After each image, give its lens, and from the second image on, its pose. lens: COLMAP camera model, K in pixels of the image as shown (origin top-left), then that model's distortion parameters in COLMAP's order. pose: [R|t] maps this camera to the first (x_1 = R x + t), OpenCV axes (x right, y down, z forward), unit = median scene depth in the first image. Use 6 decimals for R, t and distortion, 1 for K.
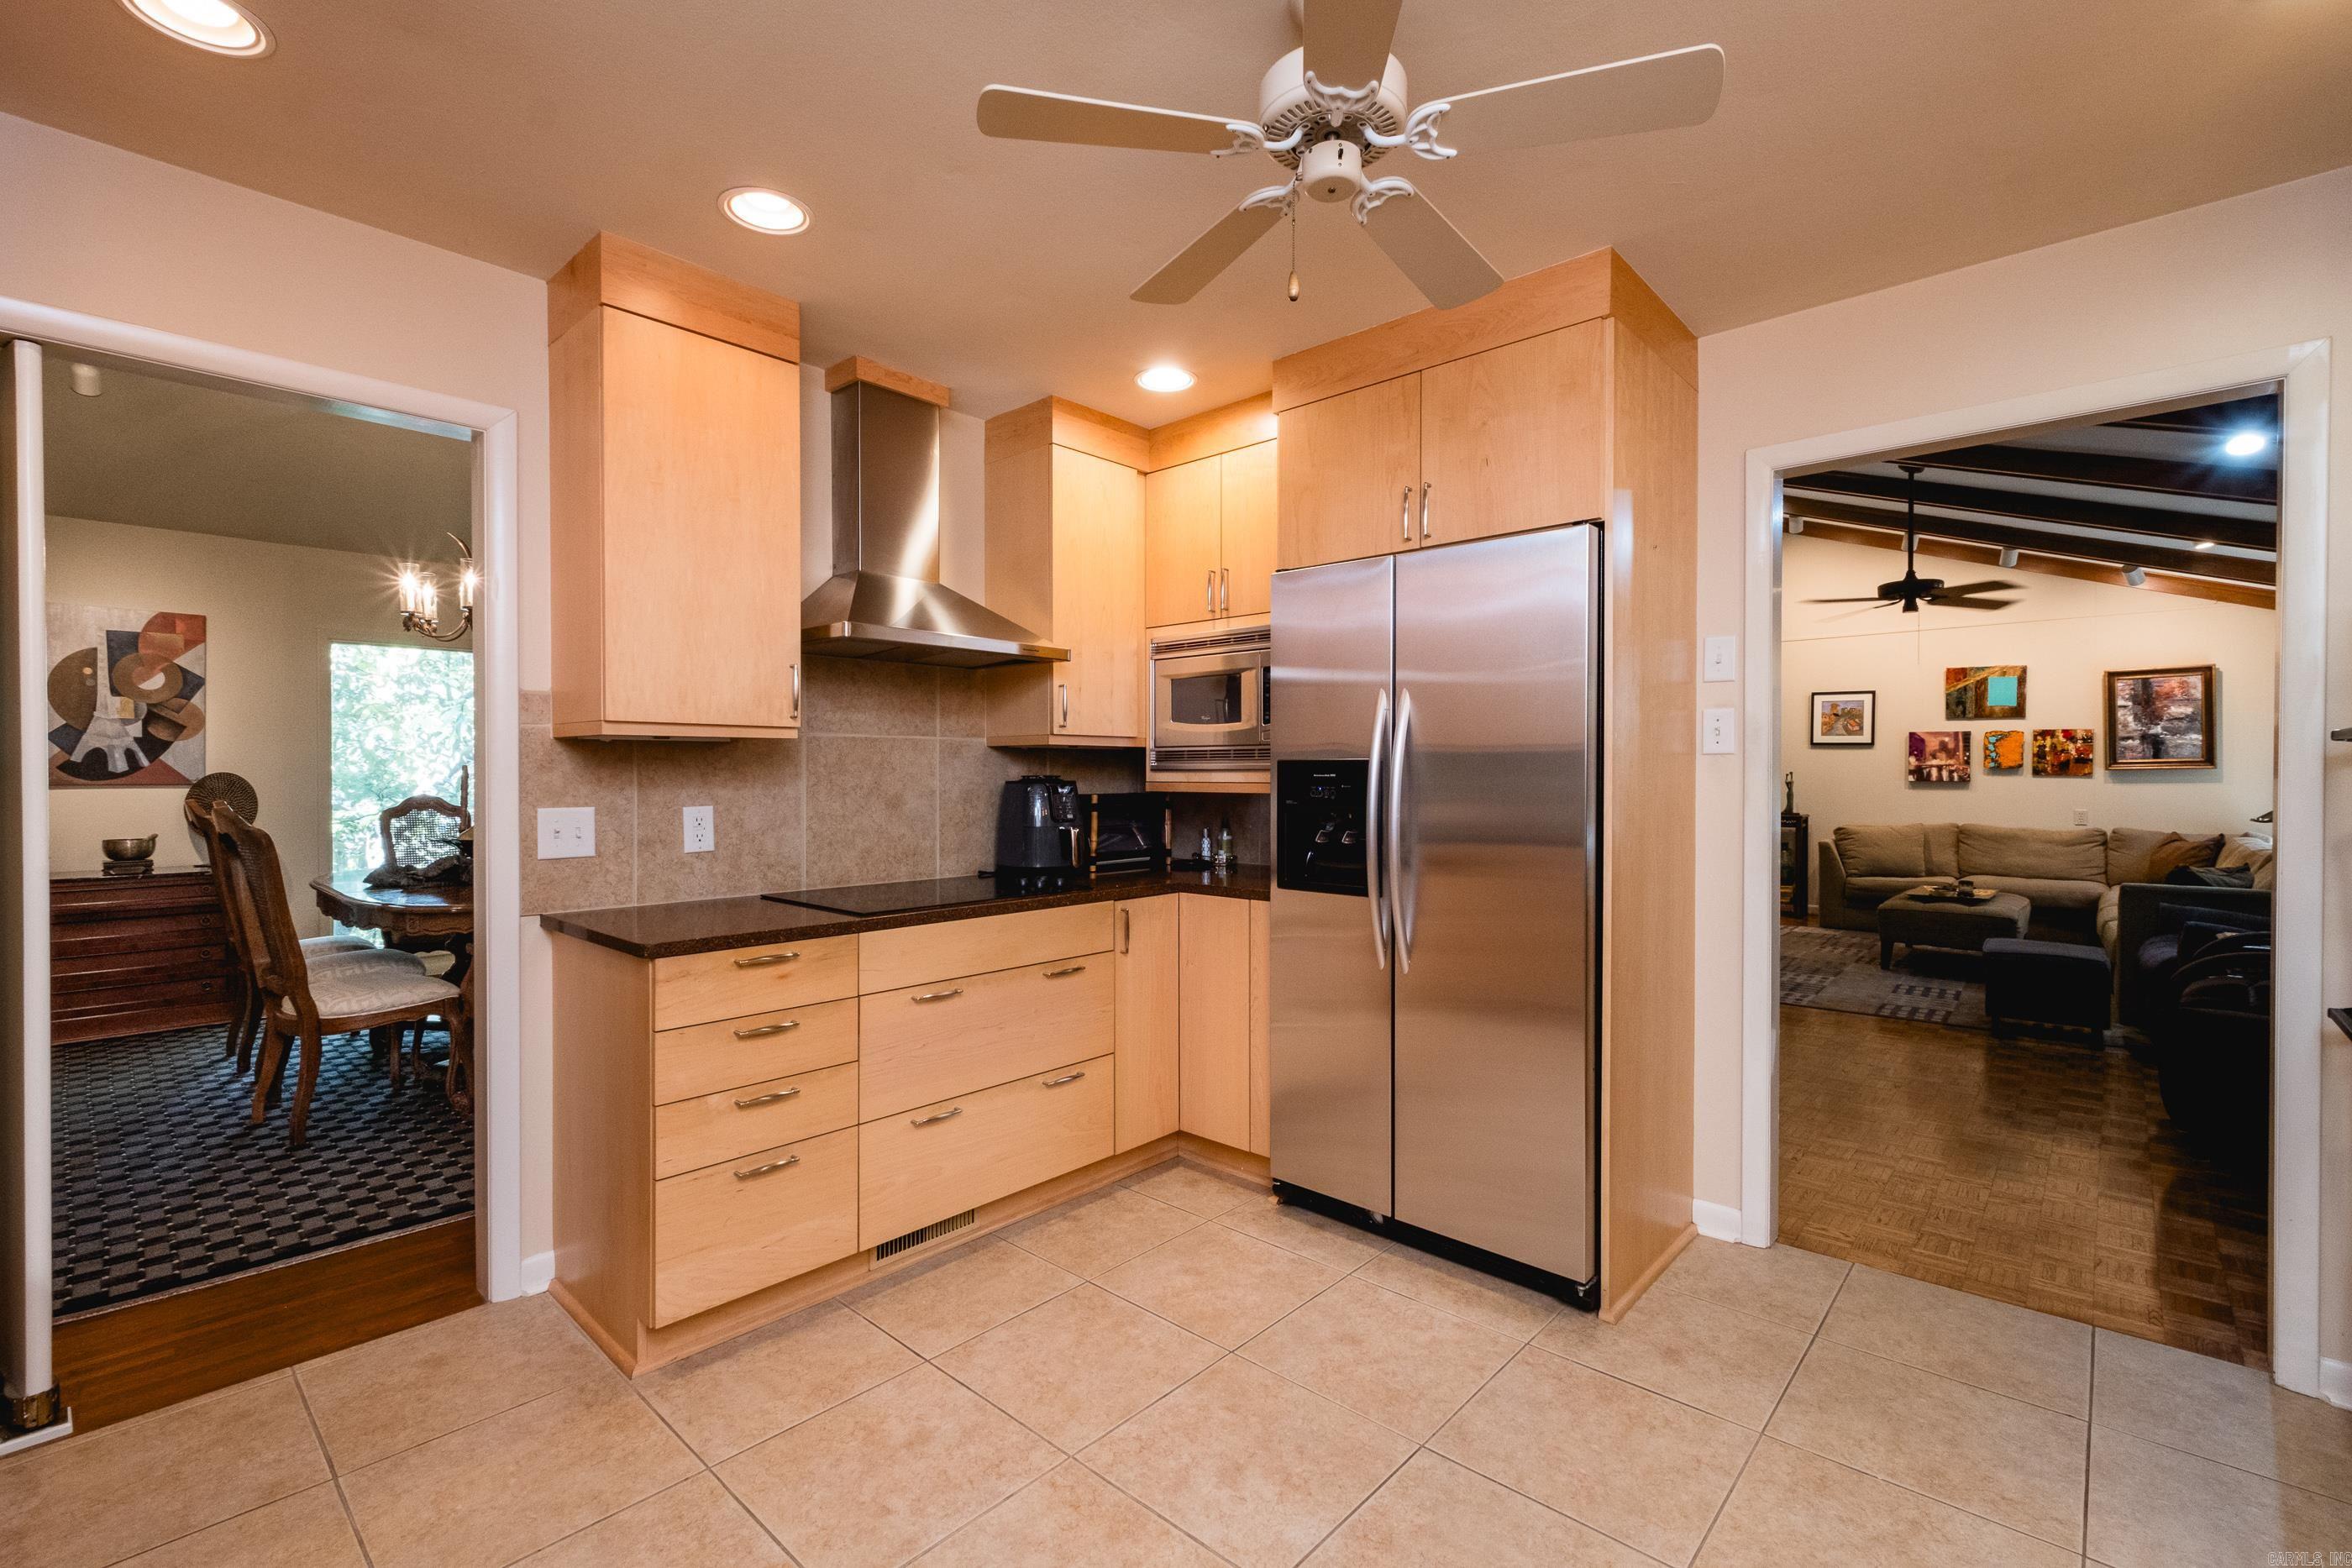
lens RADIAL K [[1021.4, 0, 1178.8], [0, 1021.4, 779.5], [0, 0, 1]] dist [0.007047, -0.005127]
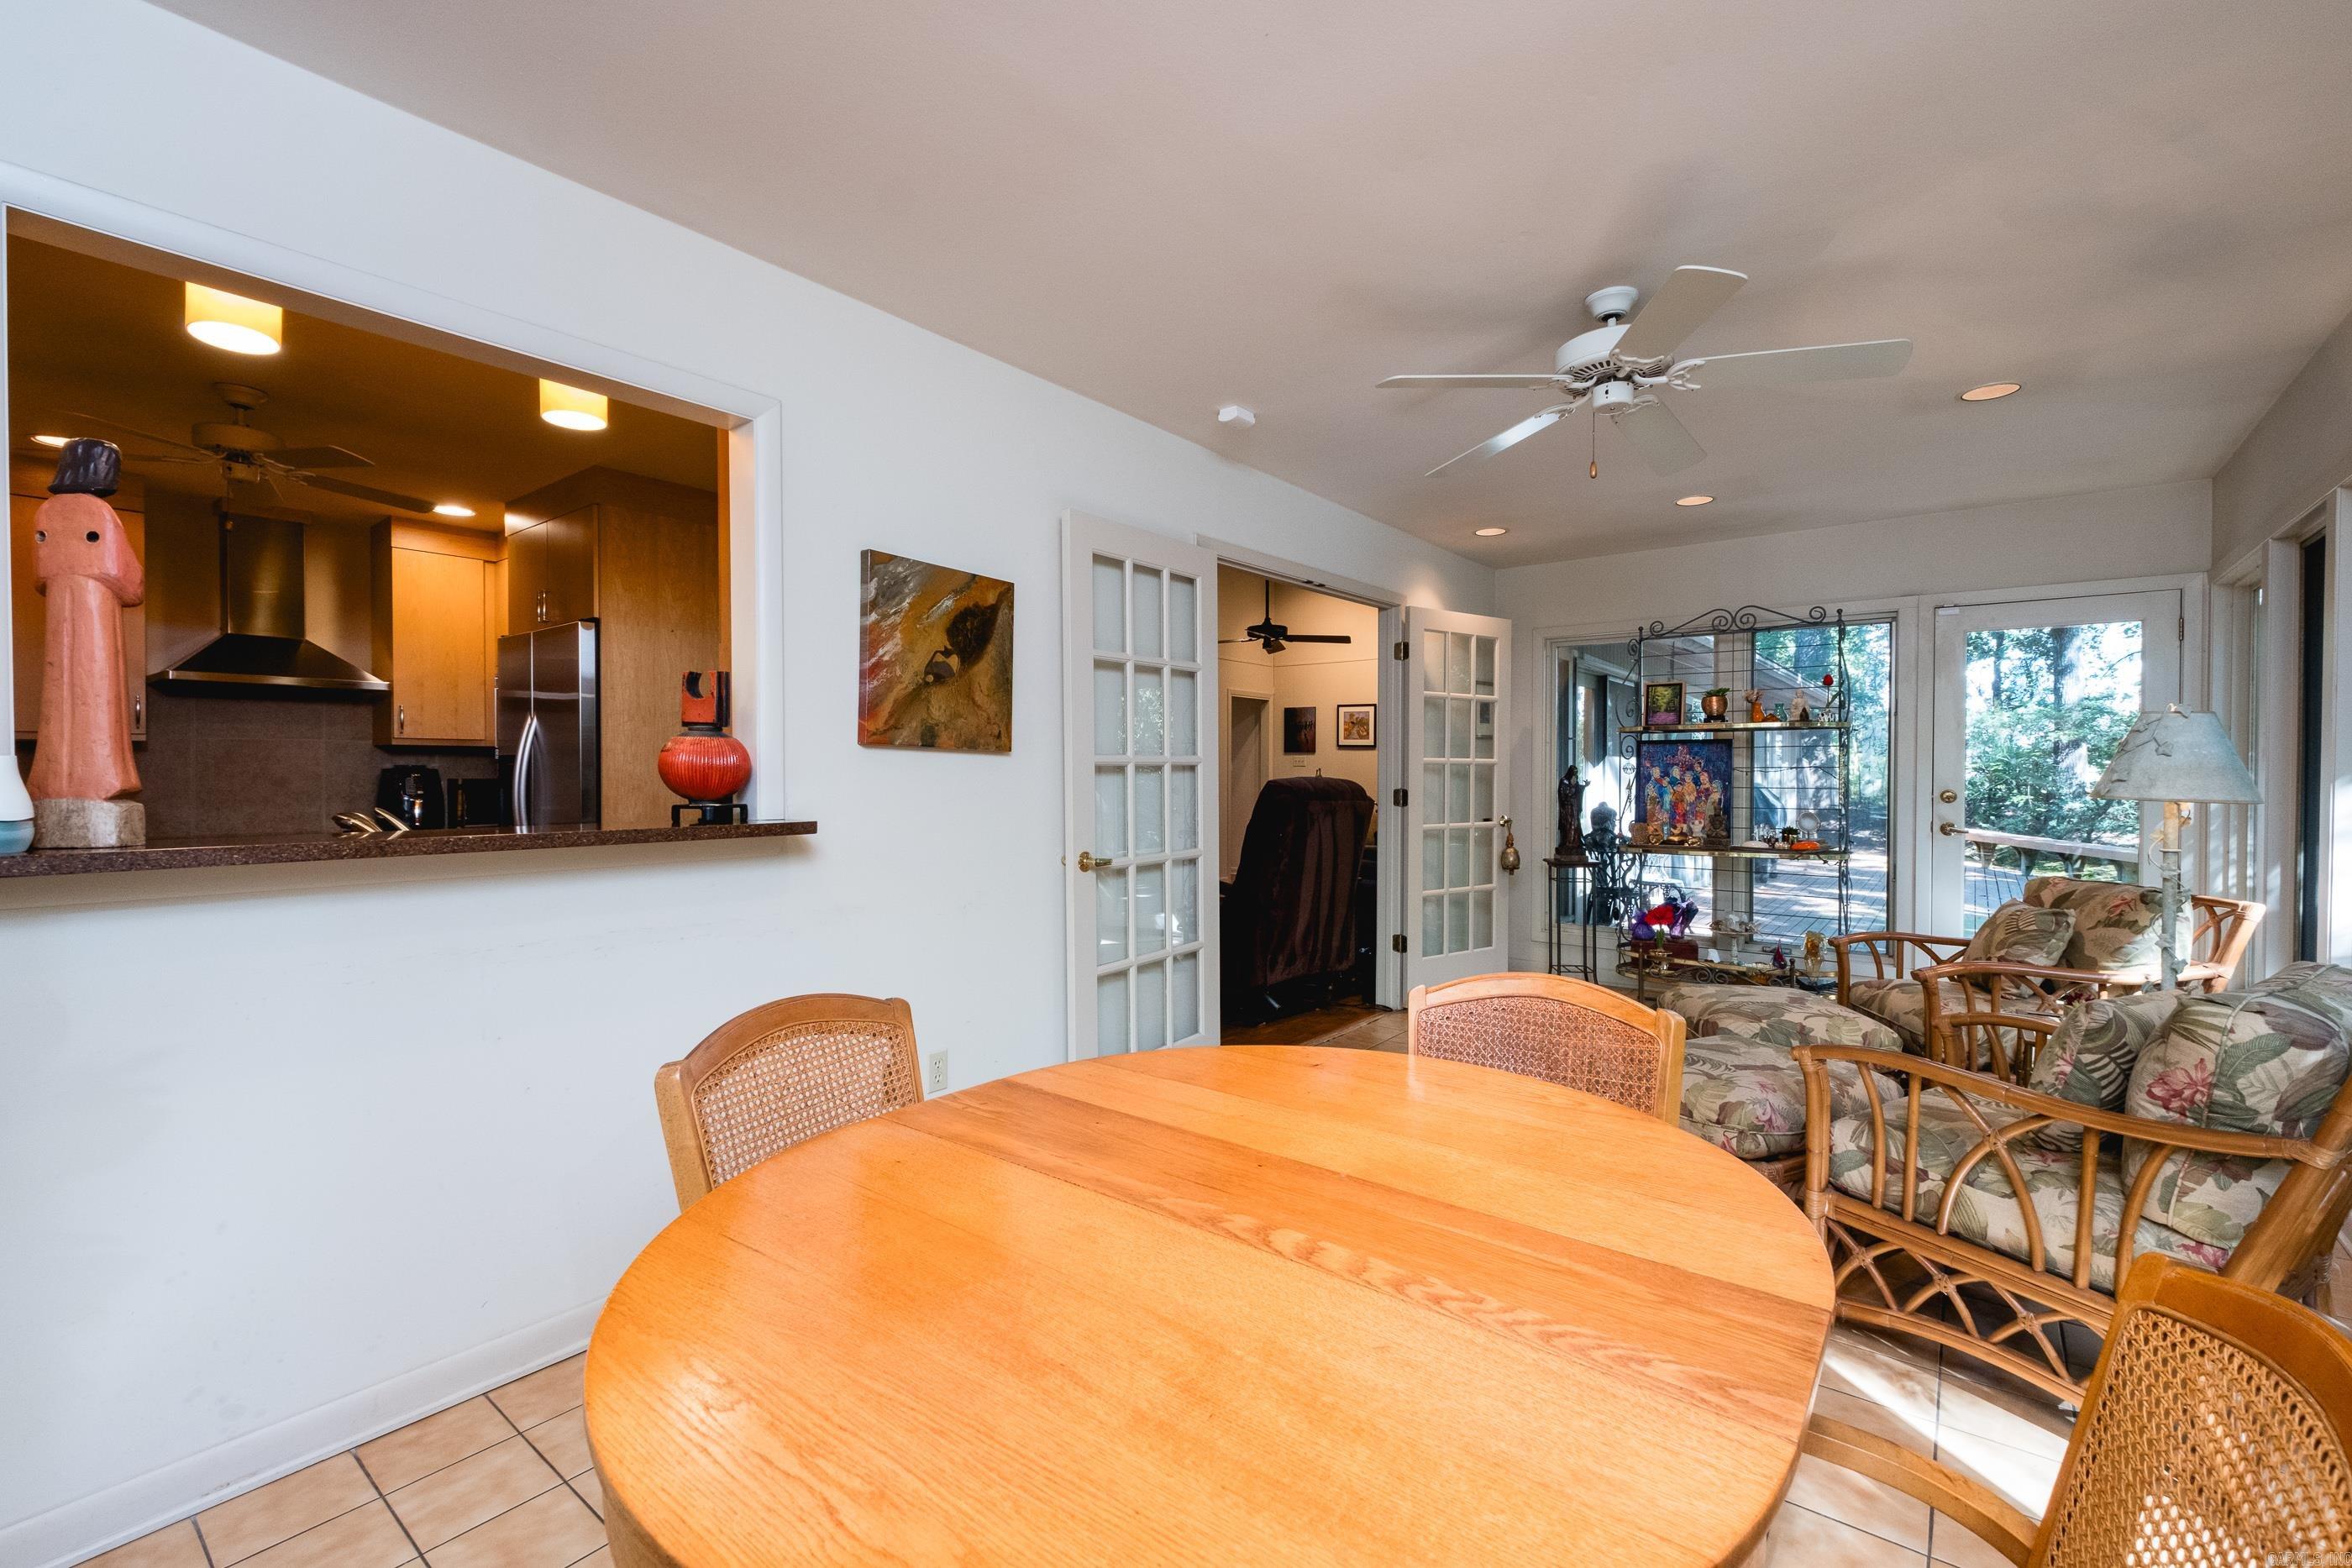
lens RADIAL K [[1021.4, 0, 1174.8], [0, 1021.4, 782.5], [0, 0, 1]] dist [0.007047, -0.005127]
pose [[0.997611, 0.004451, 0.068931, 0.942726], [-0.004913, 0.999967, 0.006534, 0.006055], [-0.068900, -0.006857, 0.997600, -0.601648]]
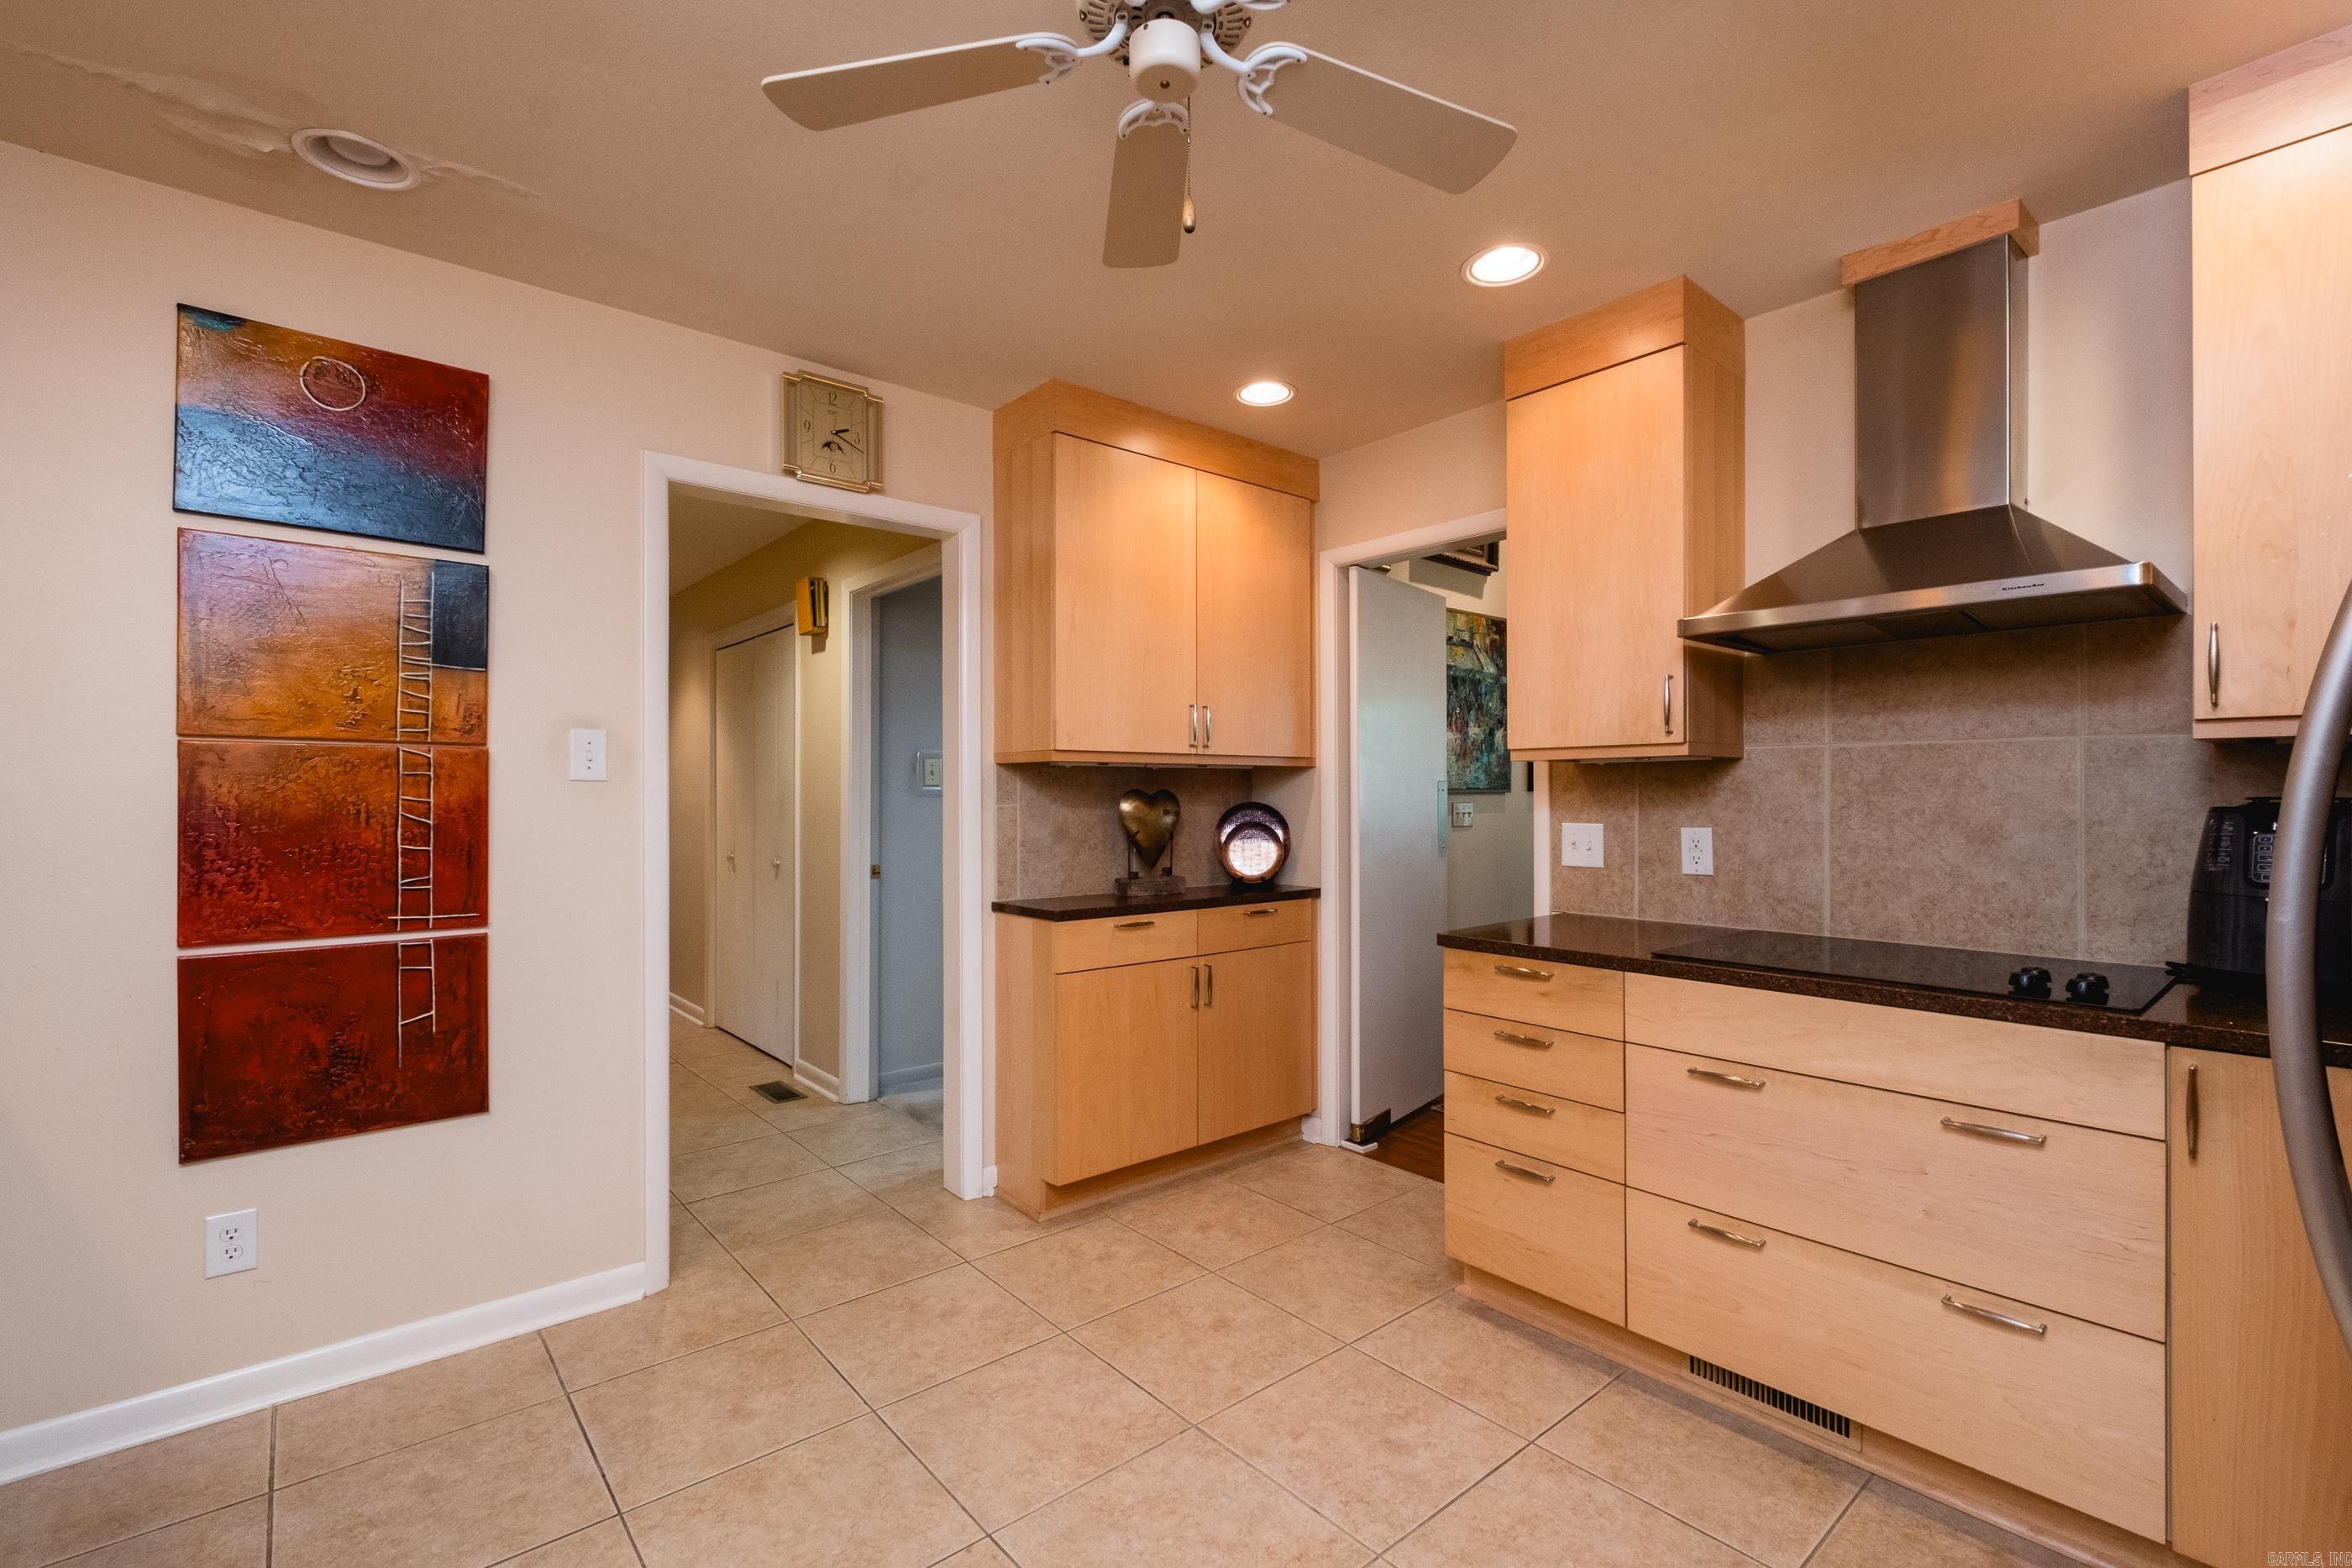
lens RADIAL K [[1021.4, 0, 1188.5], [0, 1021.4, 789.6], [0, 0, 1]] dist [0.007047, -0.005127]
pose [[-0.116861, -0.003145, -0.993143, 0.476929], [-0.004190, 0.999988, -0.002674, -0.004377], [0.993139, 0.003848, -0.116873, 0.552681]]
